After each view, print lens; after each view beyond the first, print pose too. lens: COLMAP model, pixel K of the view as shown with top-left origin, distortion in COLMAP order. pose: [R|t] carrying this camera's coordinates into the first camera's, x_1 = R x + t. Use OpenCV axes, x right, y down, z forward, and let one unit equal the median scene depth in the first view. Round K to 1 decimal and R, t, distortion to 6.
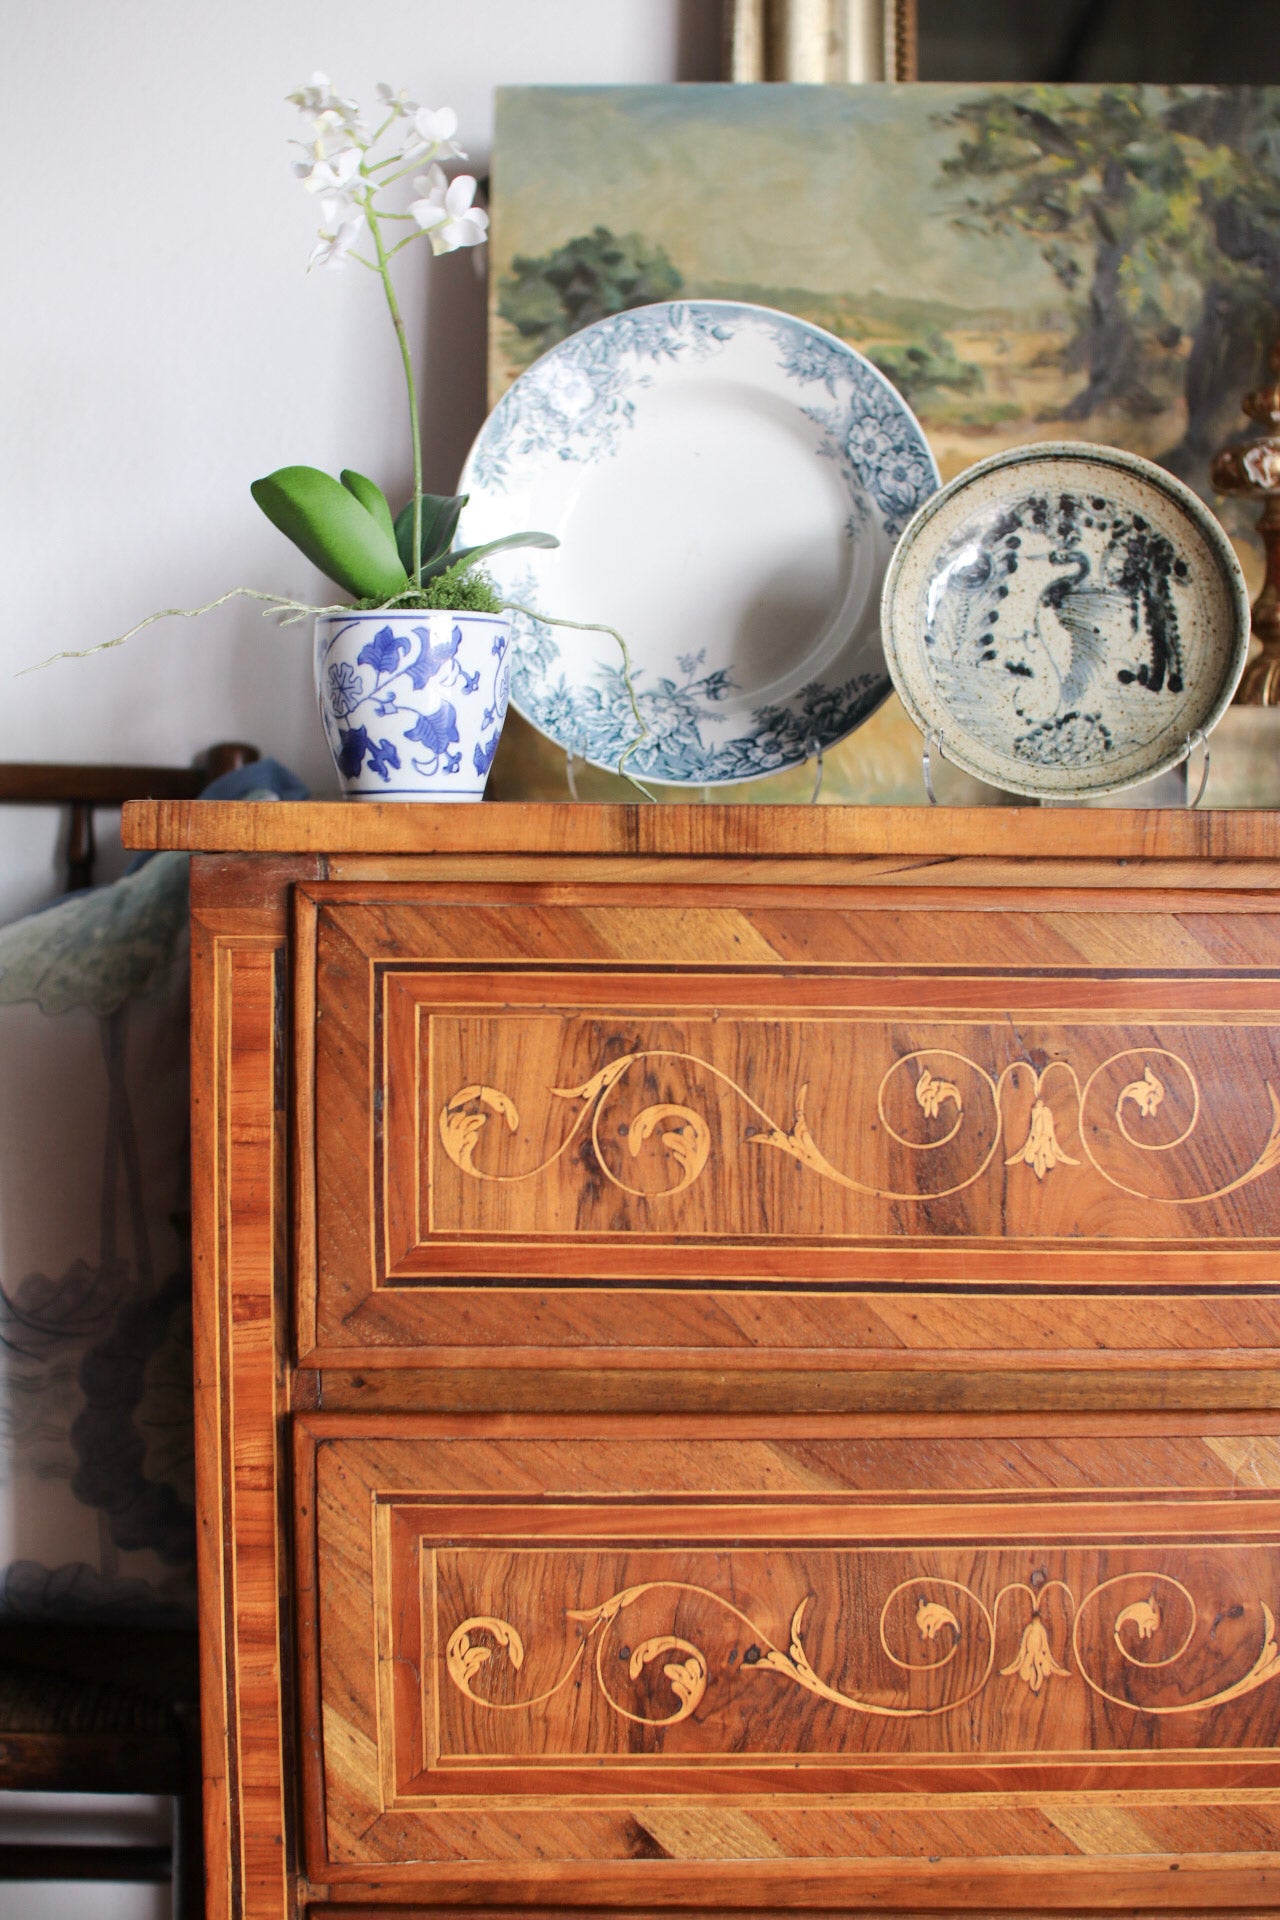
lens RADIAL K [[2664.6, 0, 651.3], [0, 2664.6, 969.2], [0, 0, 1]] dist [-0.141182, 0.000000]
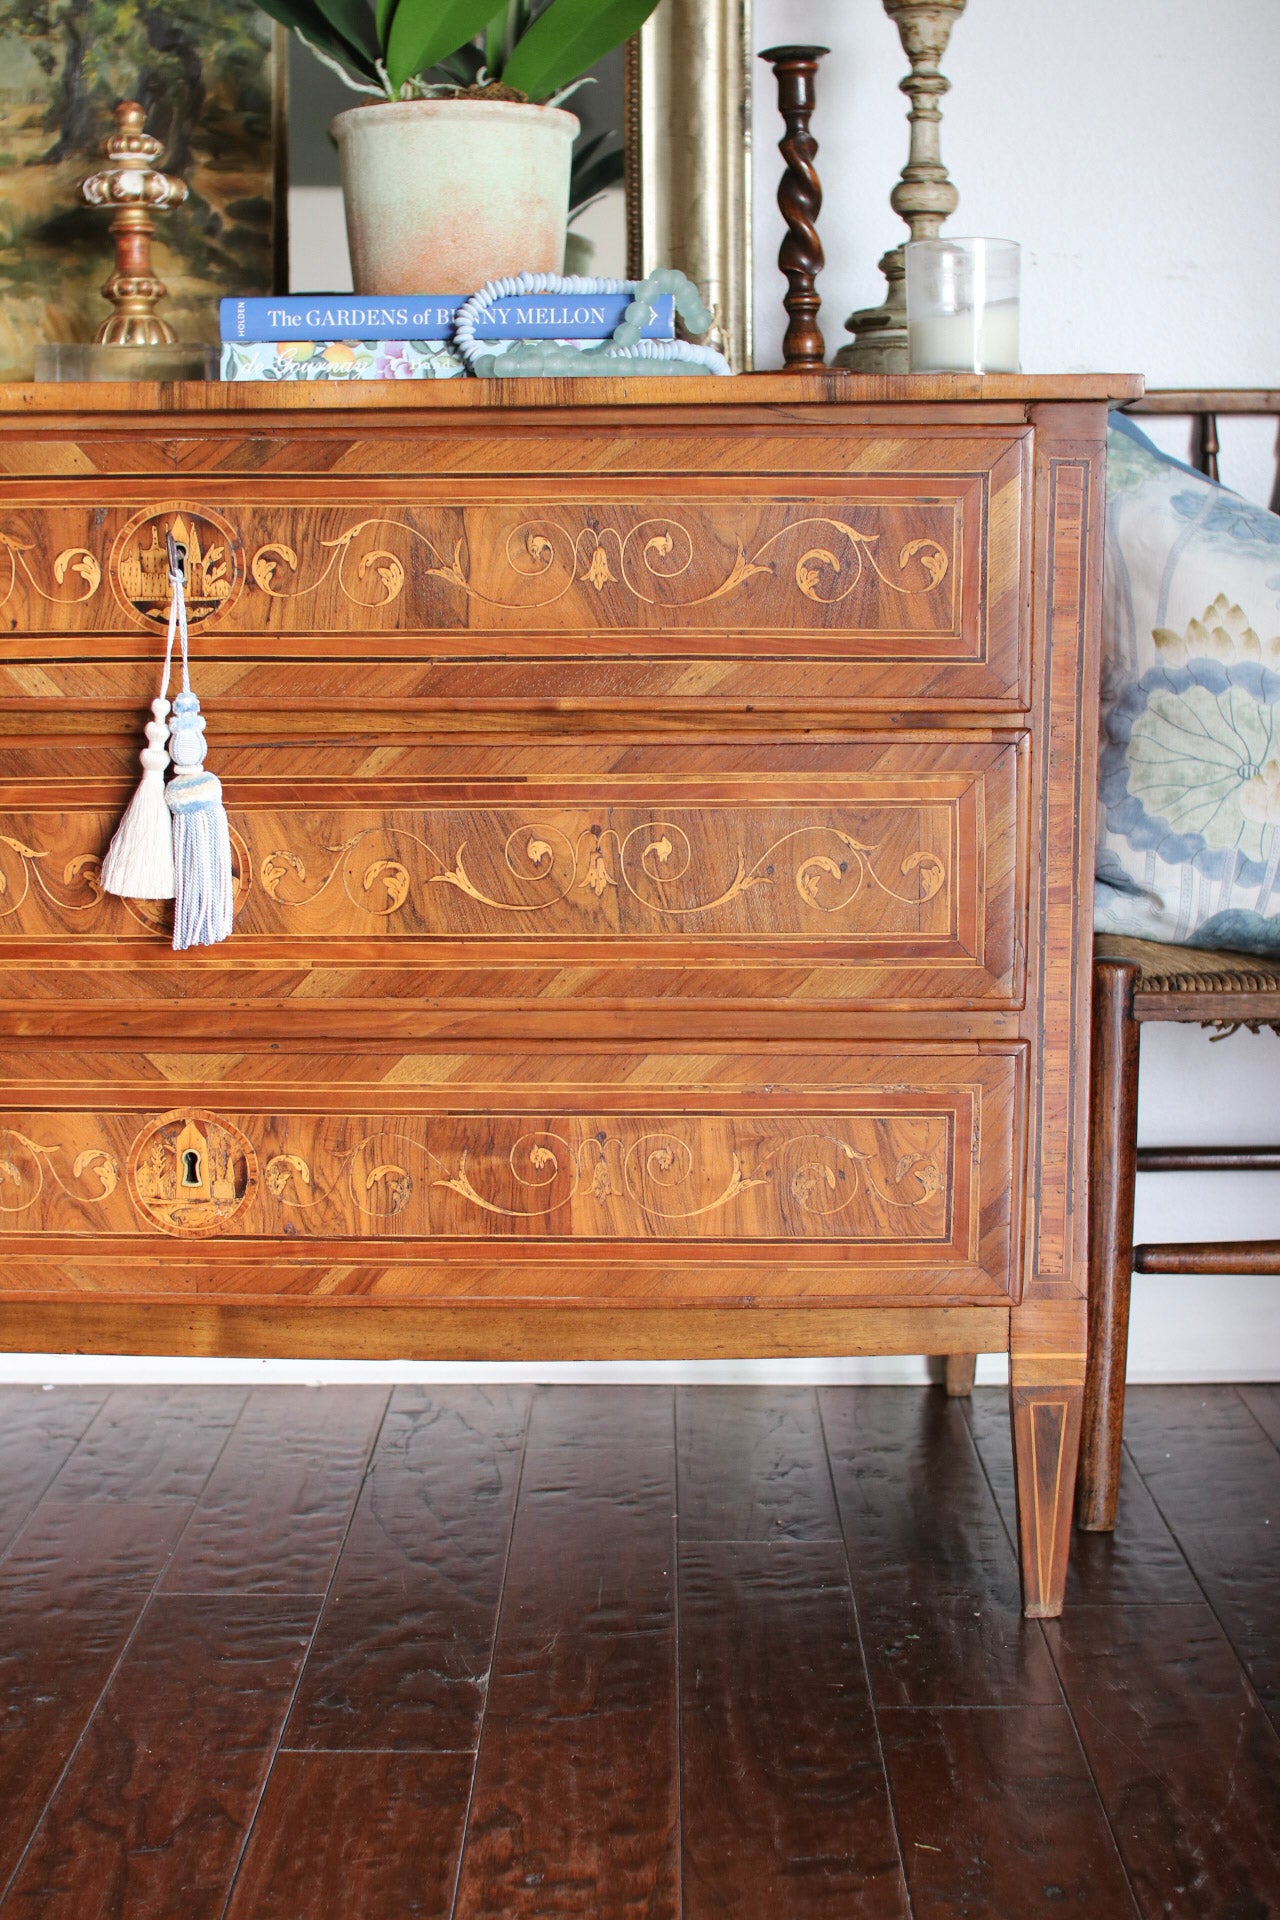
lens RADIAL K [[2664.6, 0, 631.1], [0, 2664.6, 967.9], [0, 0, 1]] dist [-0.141182, 0.000000]
pose [[0.999958, 0.000612, -0.009172, 0.713543], [0.000147, 0.996590, 0.082517, 0.174483], [0.009191, -0.082515, 0.996547, -0.715397]]
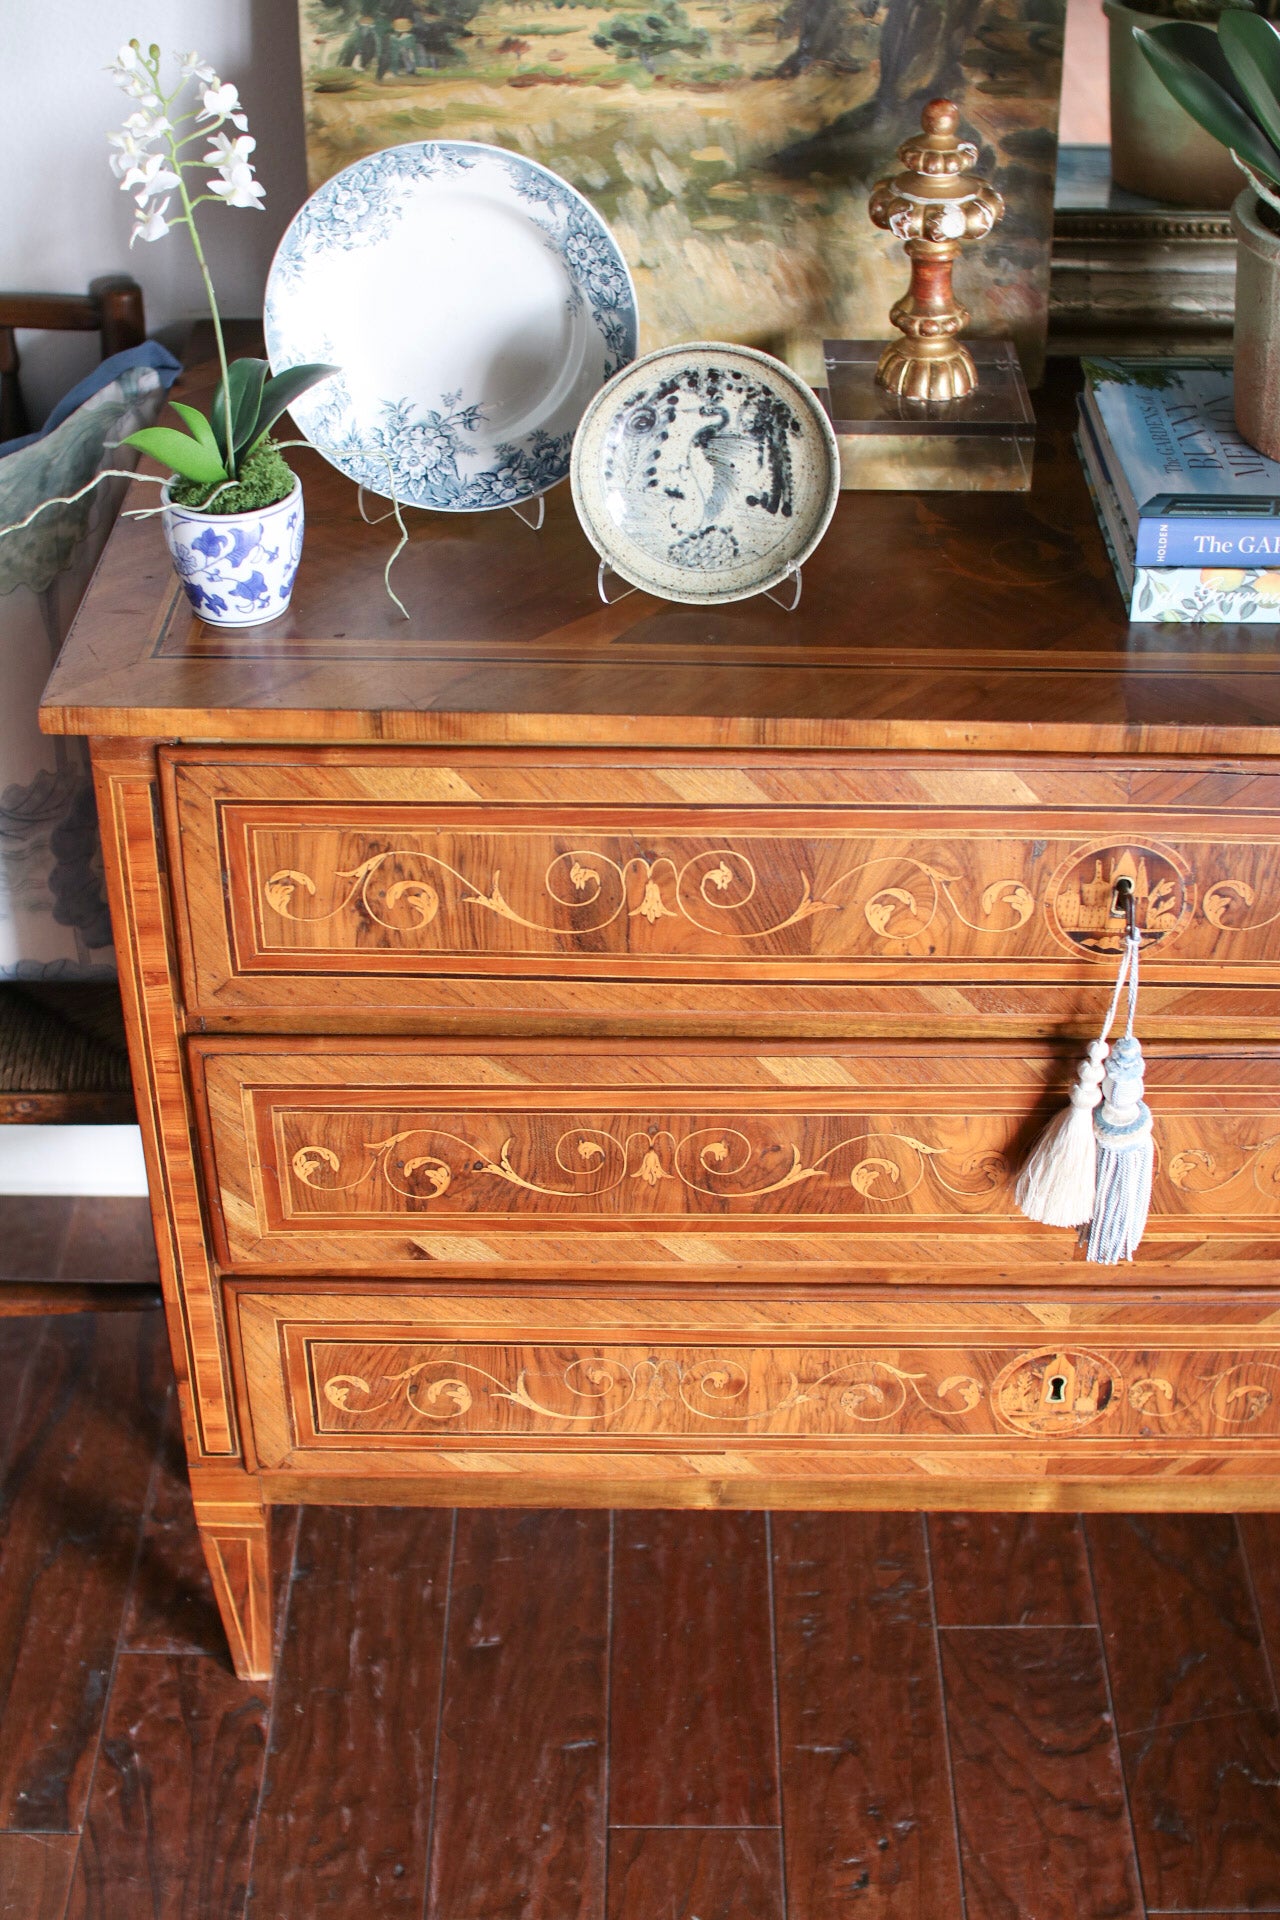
lens RADIAL K [[2664.6, 0, 643.2], [0, 2664.6, 961.5], [0, 0, 1]] dist [-0.141182, 0.000000]
pose [[0.999984, 0.003976, -0.003947, 0.144262], [-0.001278, 0.847857, 0.530223, -0.712753], [0.005454, -0.530209, 0.847849, -0.329200]]
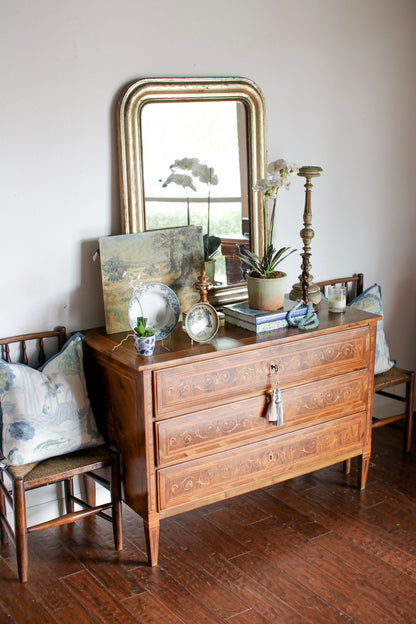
lens RADIAL K [[866.0, 0, 208.4], [0, 866.0, 316.6], [0, 0, 1]] dist [-0.141182, 0.000000]
pose [[0.825173, -0.152104, 0.544016, -1.645481], [0.044371, 0.977543, 0.206013, -0.863920], [-0.563134, -0.145858, 0.813391, -1.661268]]
